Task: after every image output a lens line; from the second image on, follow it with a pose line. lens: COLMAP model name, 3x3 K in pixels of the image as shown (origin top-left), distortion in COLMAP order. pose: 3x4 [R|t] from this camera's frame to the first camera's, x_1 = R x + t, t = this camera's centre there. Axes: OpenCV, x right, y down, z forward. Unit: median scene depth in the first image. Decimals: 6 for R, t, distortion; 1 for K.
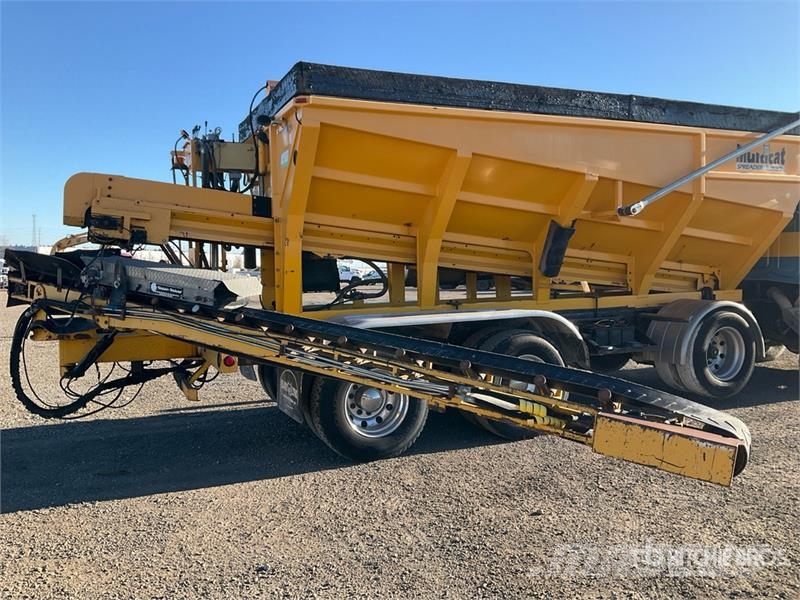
lens RADIAL K [[656.9, 0, 397.9], [0, 656.9, 296.9], [0, 0, 1]] dist [0.105670, -0.215358]
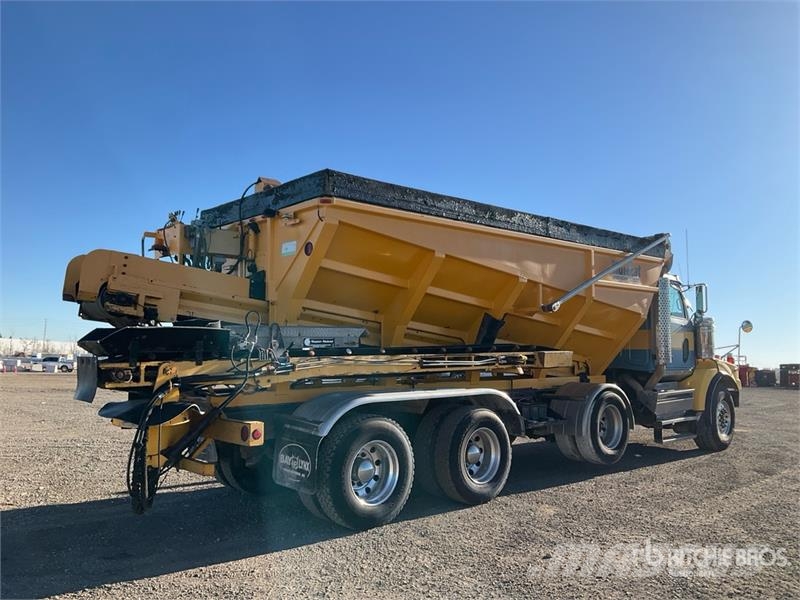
lens RADIAL K [[656.9, 0, 397.9], [0, 656.9, 296.9], [0, 0, 1]] dist [0.105670, -0.215358]
pose [[0.950976, 0.045874, 0.305844, -0.303695], [-0.003911, 0.990642, -0.136430, 0.018491], [-0.309240, 0.128545, 0.942256, -0.073946]]
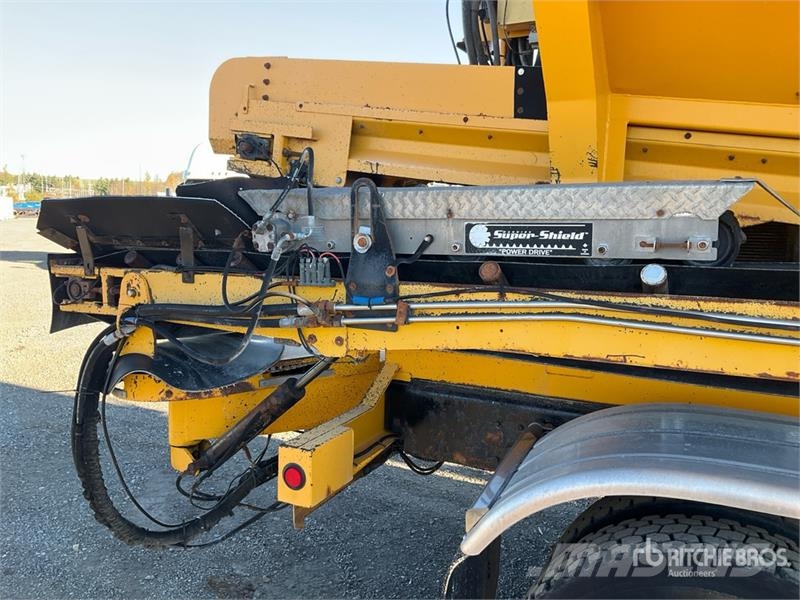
lens RADIAL K [[656.9, 0, 397.9], [0, 656.9, 296.9], [0, 0, 1]] dist [0.105670, -0.215358]
pose [[0.641072, 0.121528, -0.757798, 0.062356], [-0.070925, 0.992539, 0.099173, -0.044646], [0.764196, -0.009830, 0.644909, 0.642293]]
